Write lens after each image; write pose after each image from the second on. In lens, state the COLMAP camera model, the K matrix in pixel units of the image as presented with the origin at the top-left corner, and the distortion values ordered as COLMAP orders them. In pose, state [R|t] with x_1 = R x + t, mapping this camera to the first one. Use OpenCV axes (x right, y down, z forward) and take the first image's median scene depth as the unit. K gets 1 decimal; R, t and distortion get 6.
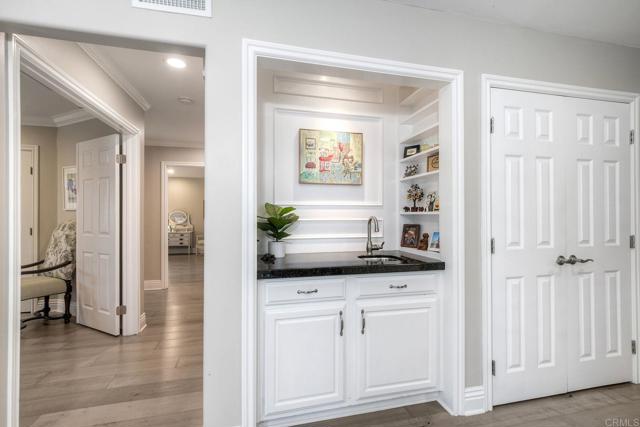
lens RADIAL K [[287.3, 0, 320.6], [0, 287.3, 213.4], [0, 0, 1]] dist [0.008794, -0.002175]
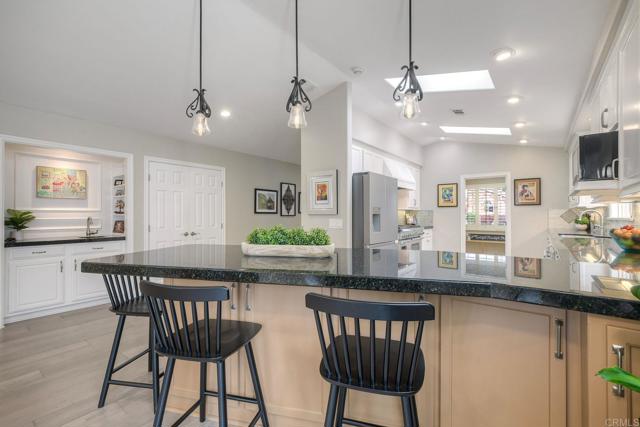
lens RADIAL K [[287.3, 0, 321.3], [0, 287.3, 212.4], [0, 0, 1]] dist [0.008794, -0.002175]
pose [[0.784632, 0.003628, 0.619951, 0.188579], [-0.001096, 0.999989, -0.004464, -0.010280], [-0.619960, 0.002823, 0.784628, -1.395380]]
